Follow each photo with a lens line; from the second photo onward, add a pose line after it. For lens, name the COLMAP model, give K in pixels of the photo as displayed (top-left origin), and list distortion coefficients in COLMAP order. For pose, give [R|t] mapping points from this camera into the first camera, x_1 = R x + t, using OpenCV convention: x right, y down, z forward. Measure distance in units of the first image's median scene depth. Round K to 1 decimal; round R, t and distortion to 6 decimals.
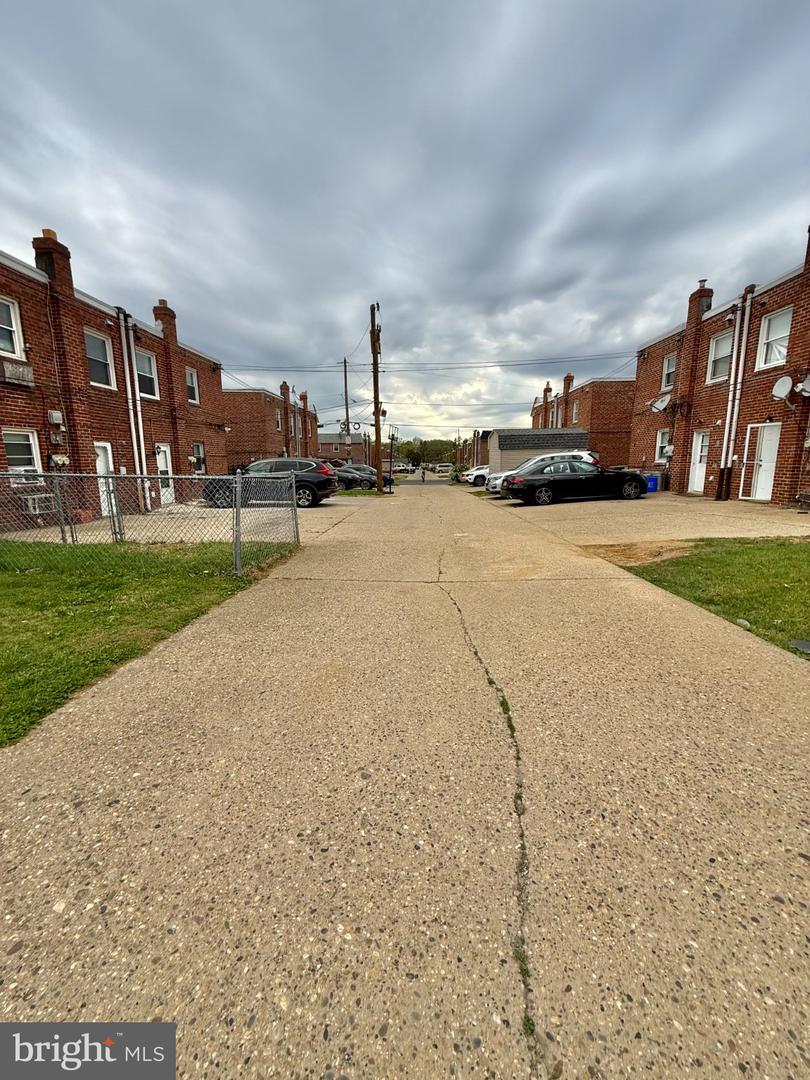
lens RADIAL K [[428.2, 0, 407.3], [0, 428.2, 536.3], [0, 0, 1]] dist [0.000014, -0.000286]
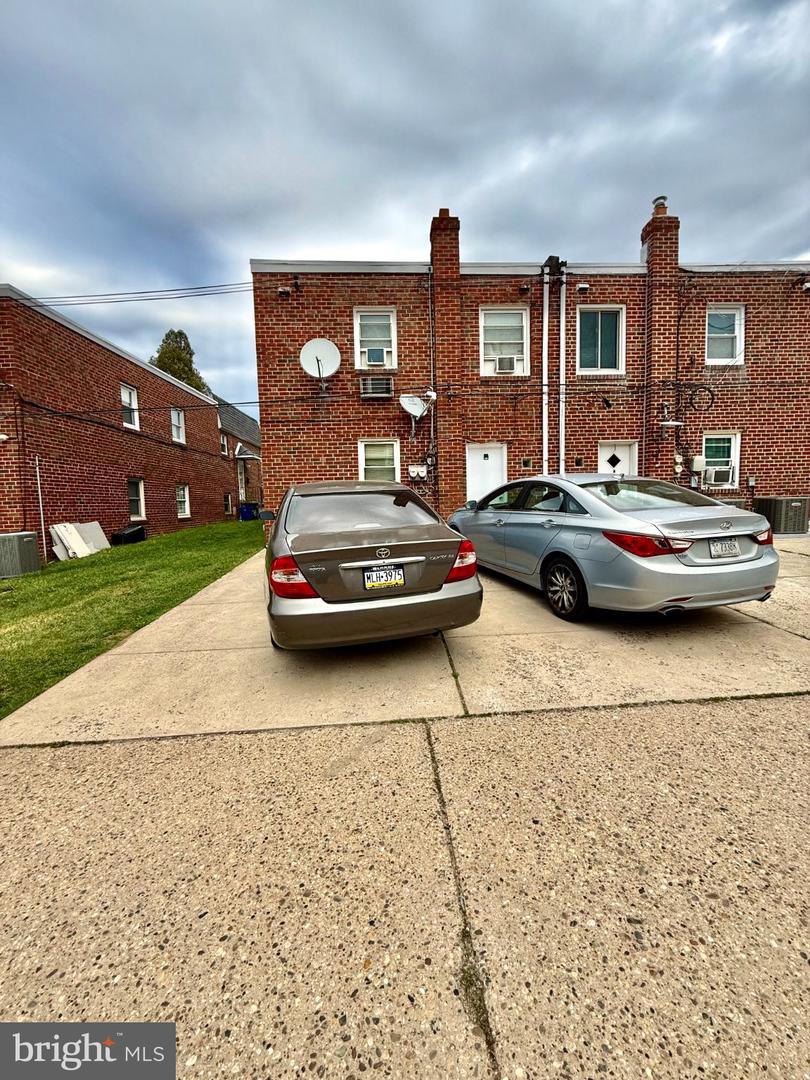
lens RADIAL K [[428.2, 0, 407.3], [0, 428.2, 536.3], [0, 0, 1]] dist [0.000014, -0.000286]
pose [[0.152776, 0.106784, -0.982475, 0.065059], [-0.108060, 0.989989, 0.090798, -0.089707], [0.982335, 0.092294, 0.162785, 0.624379]]
